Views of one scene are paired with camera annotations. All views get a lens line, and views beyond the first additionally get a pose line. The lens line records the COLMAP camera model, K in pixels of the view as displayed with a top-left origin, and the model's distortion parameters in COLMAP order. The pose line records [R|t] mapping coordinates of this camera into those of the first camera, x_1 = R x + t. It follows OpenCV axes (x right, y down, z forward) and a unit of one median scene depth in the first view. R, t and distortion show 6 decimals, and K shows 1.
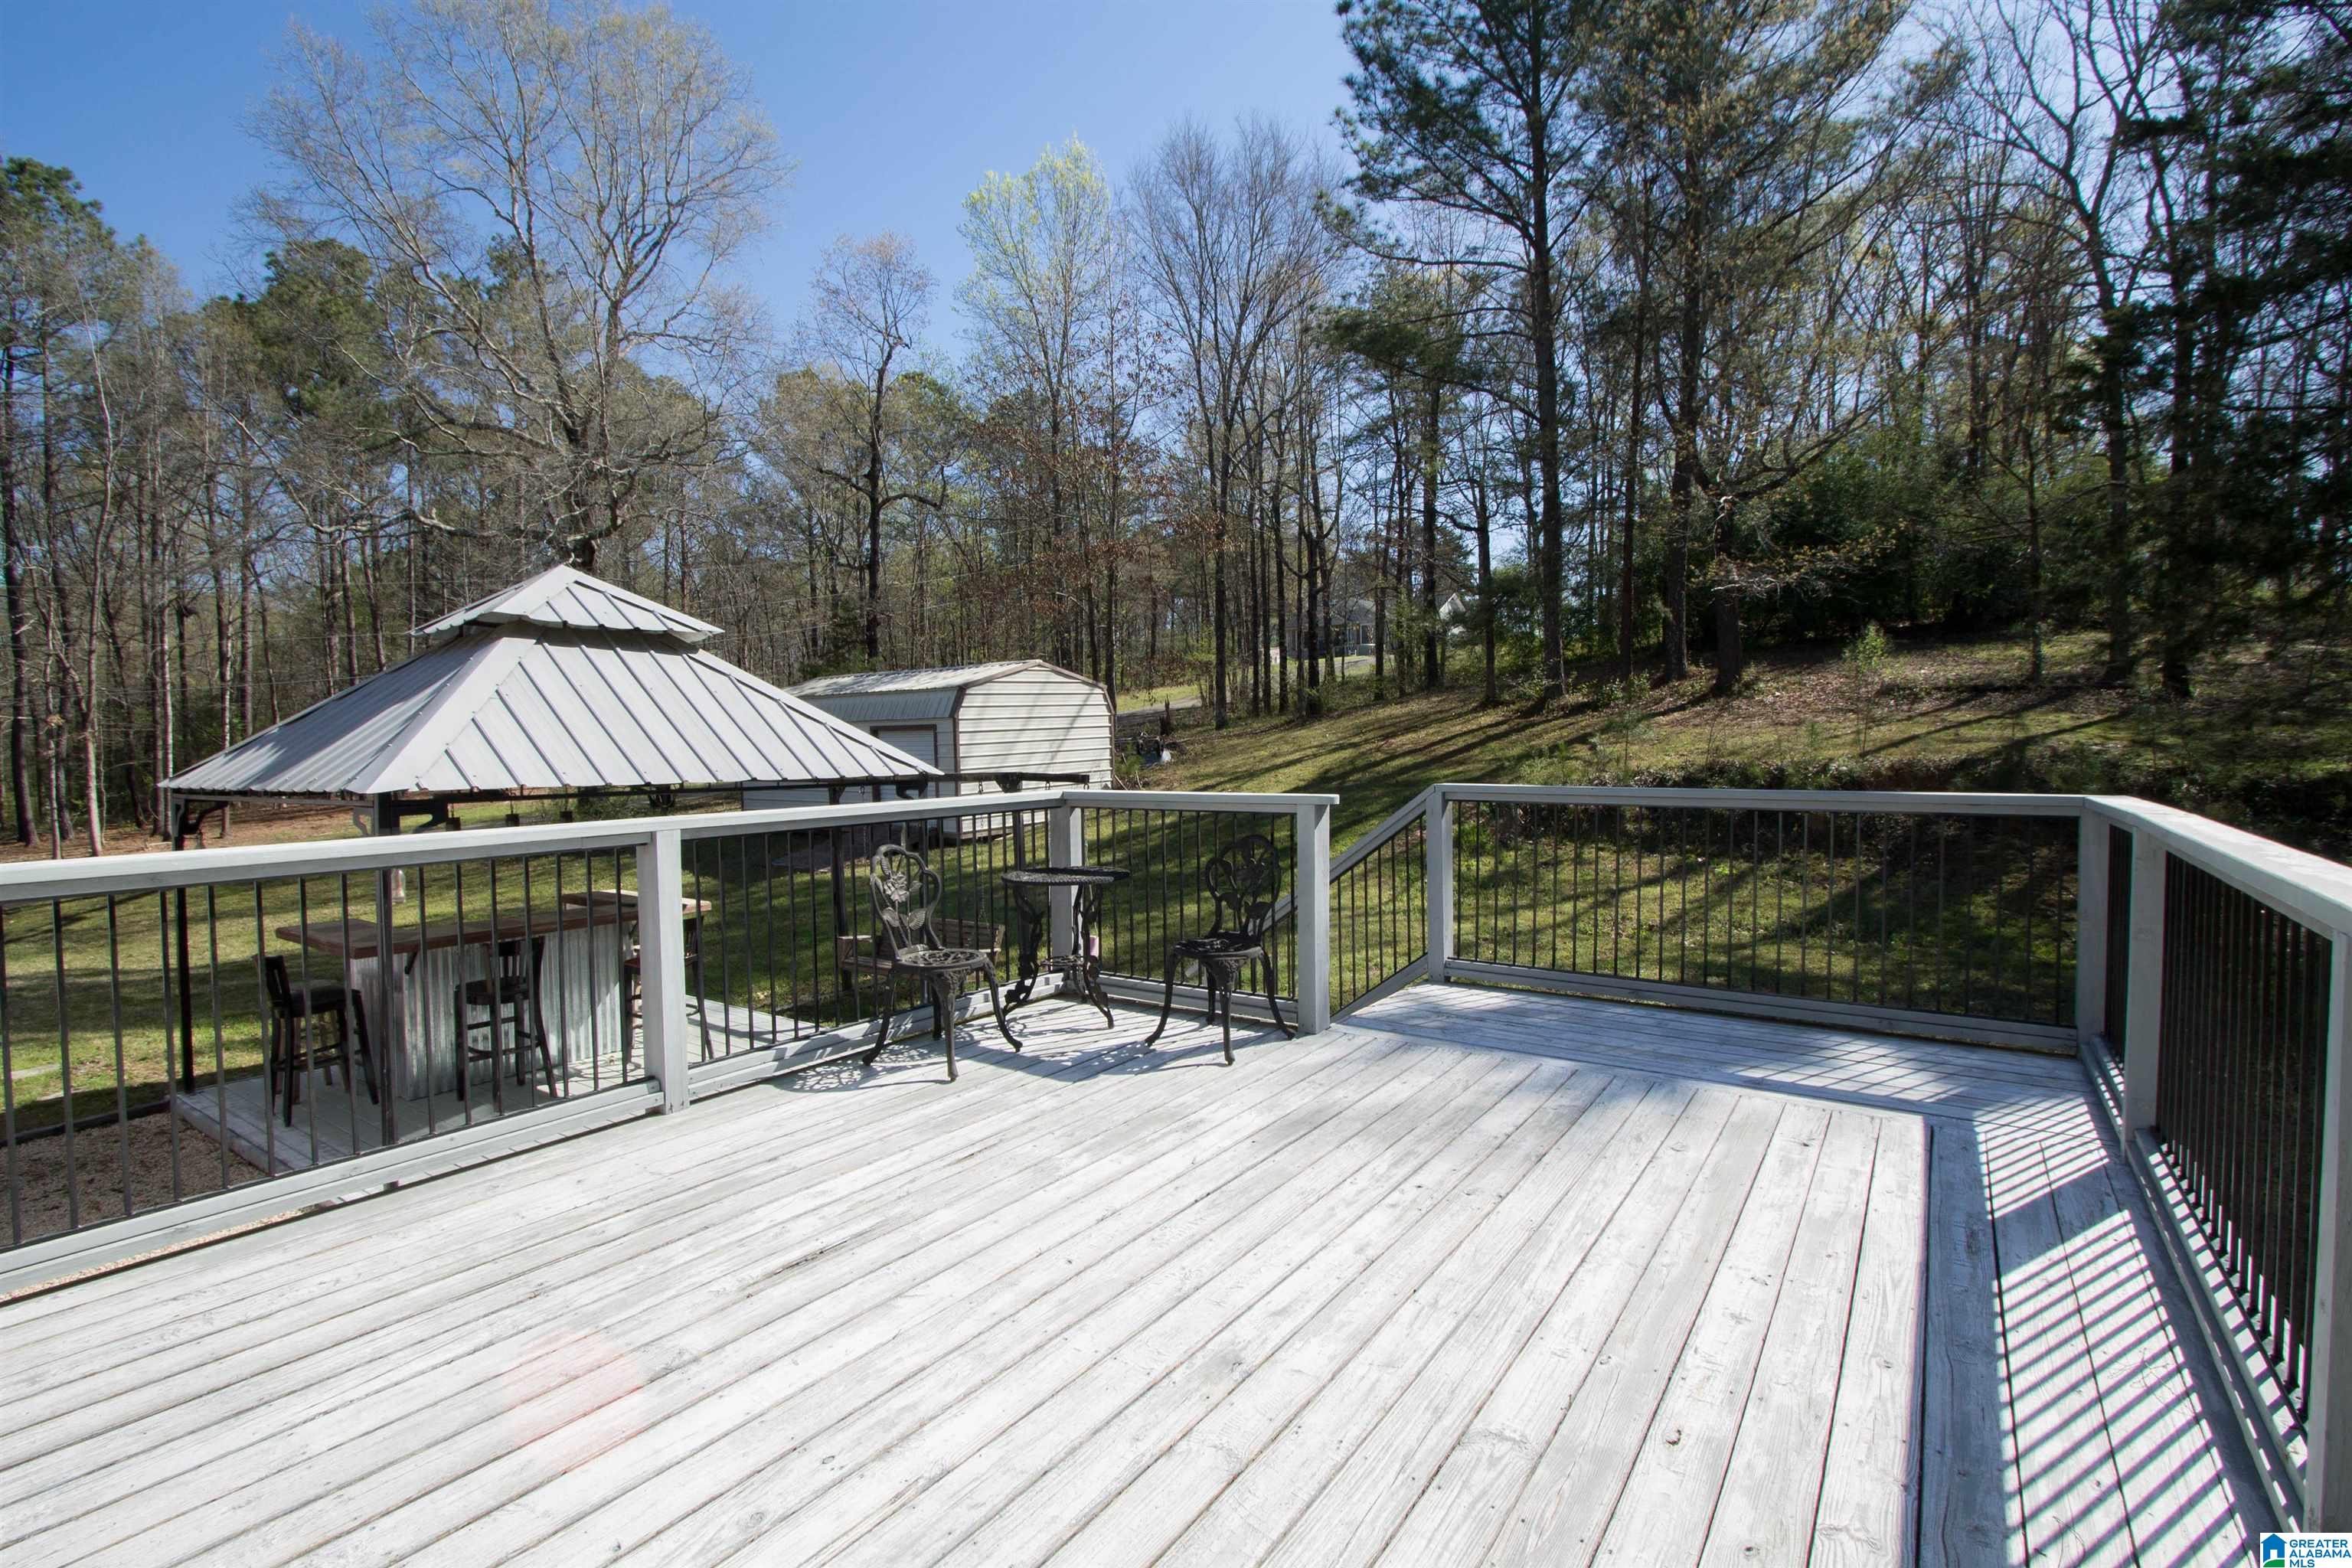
lens RADIAL K [[1086.5, 0, 1146.0], [0, 1086.5, 776.9], [0, 0, 1]] dist [-0.018514, 0.002244]
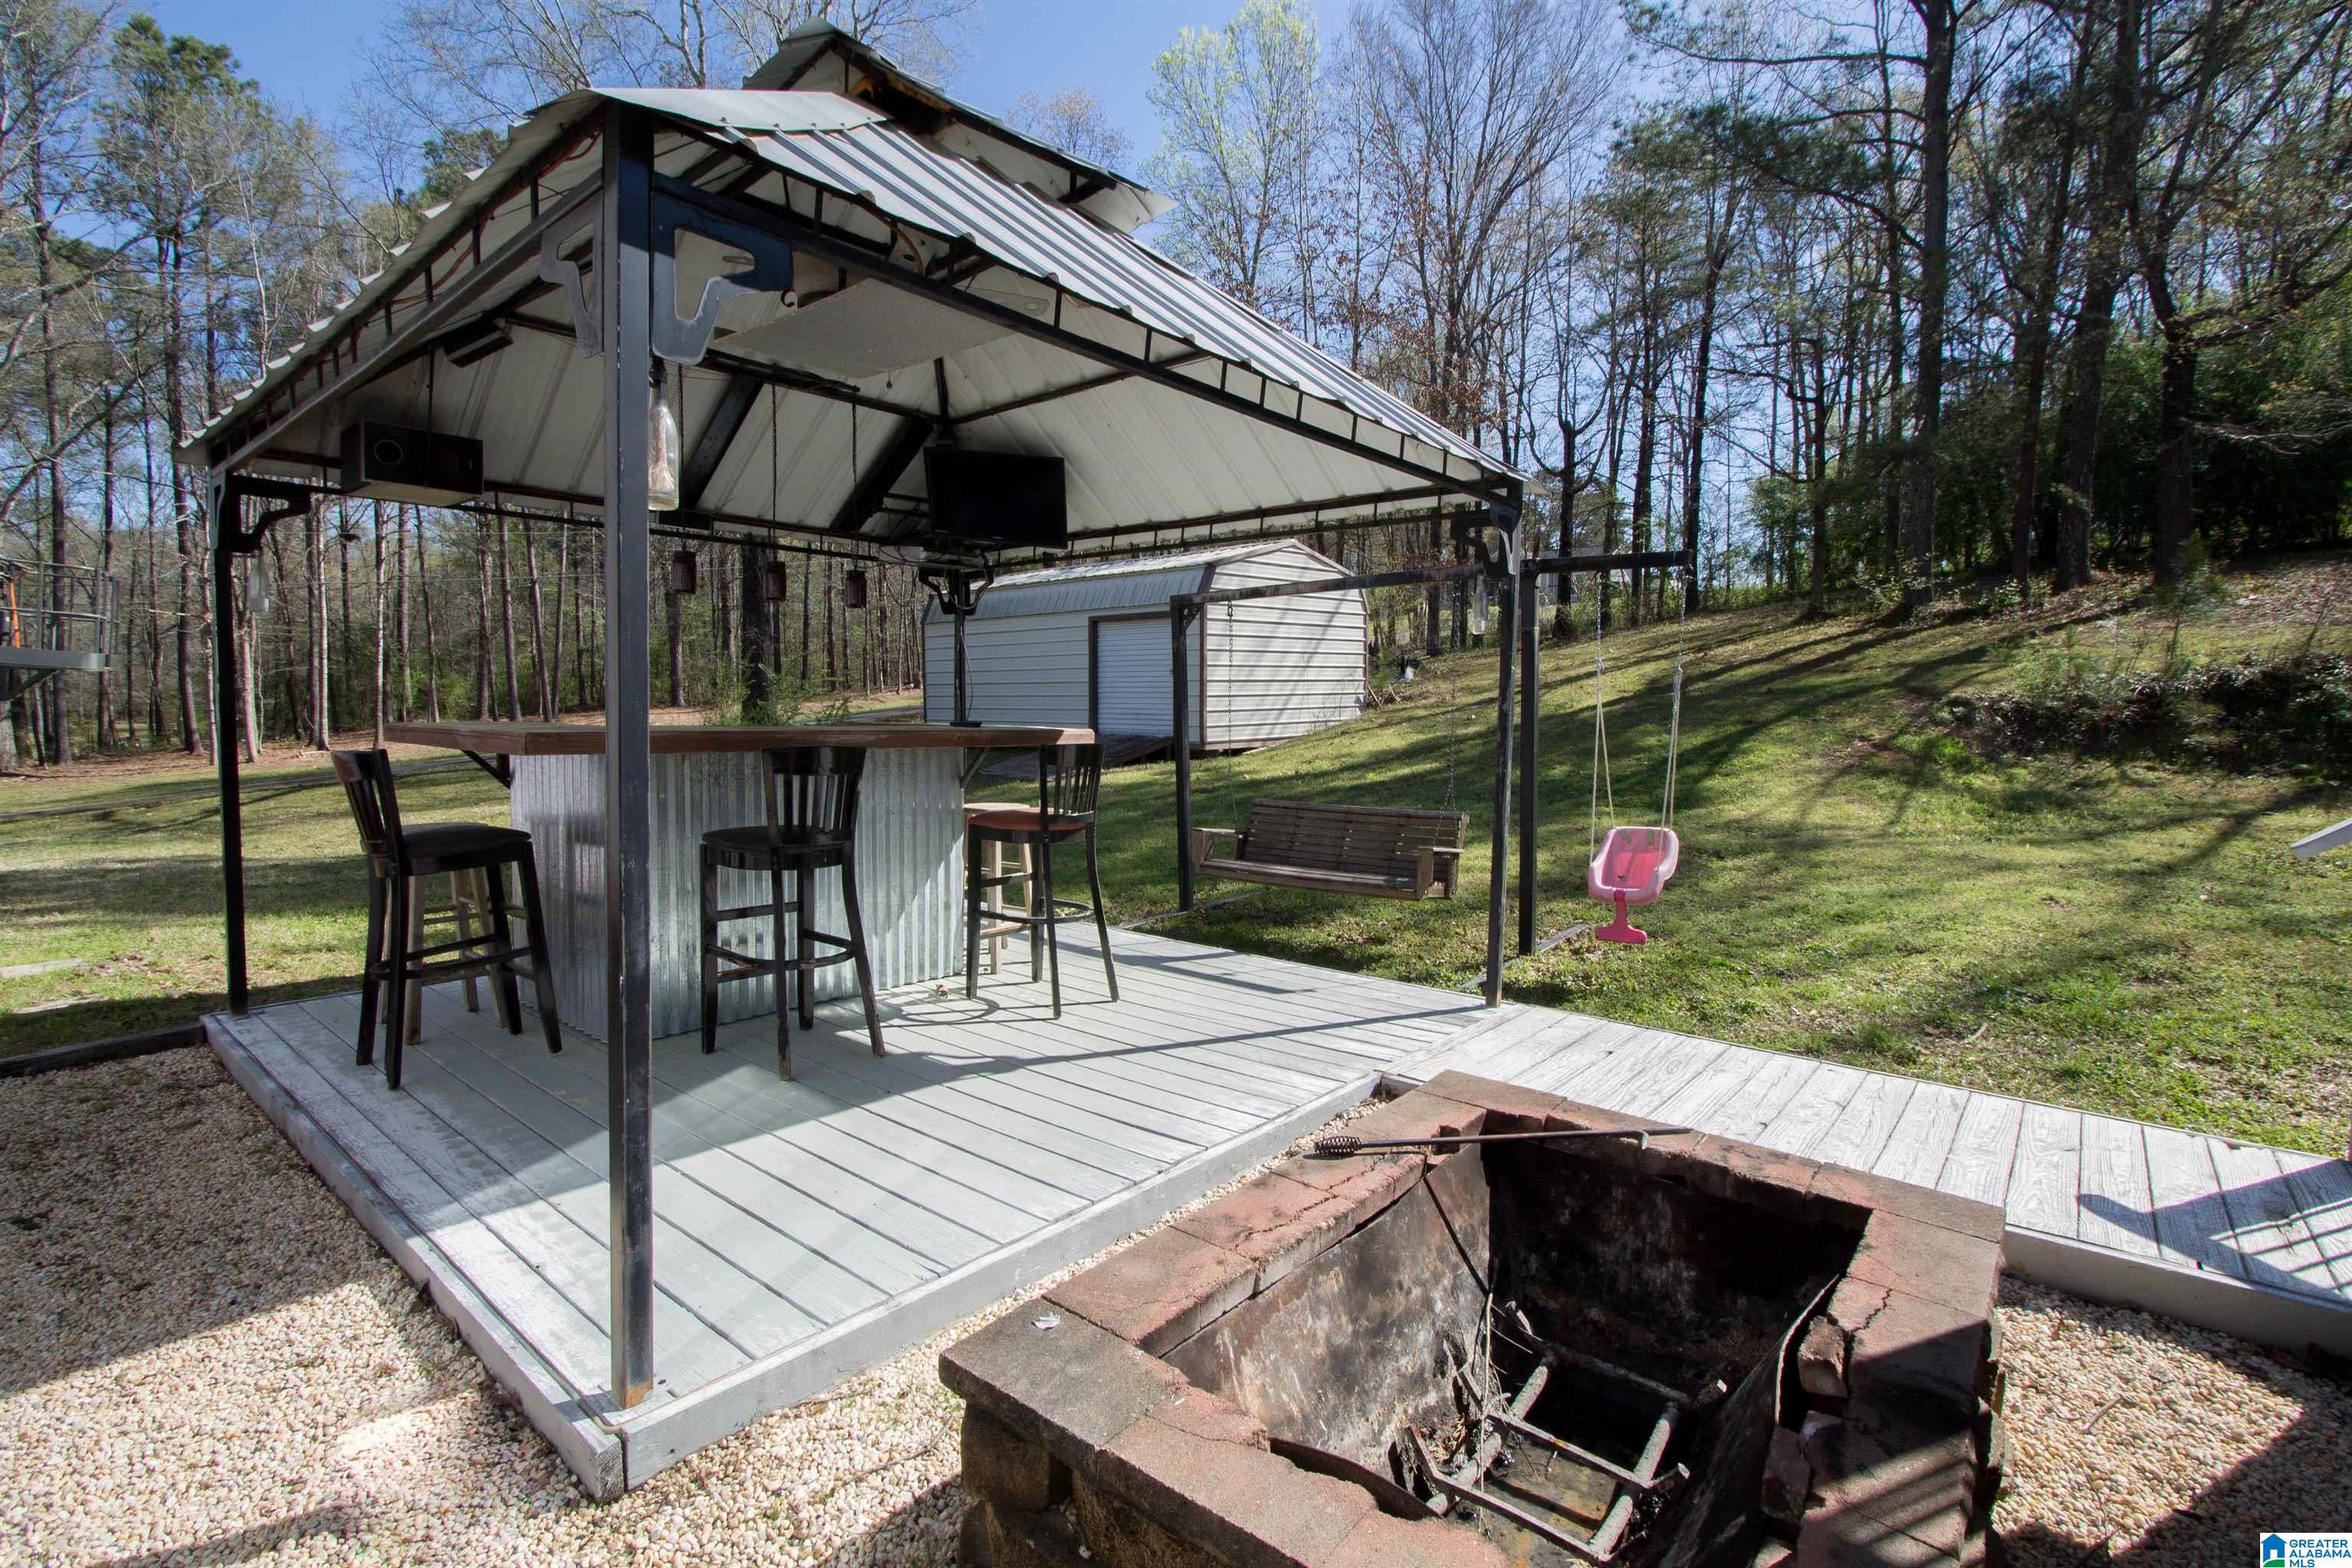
lens RADIAL K [[1101.5, 0, 1166.9], [0, 1101.5, 774.8], [0, 0, 1]] dist [-0.015043, 0.000589]
pose [[0.995455, 0.028398, -0.090899, -0.112151], [-0.025295, 0.999063, 0.035109, 0.042667], [0.091811, -0.032650, 0.995241, 0.149294]]
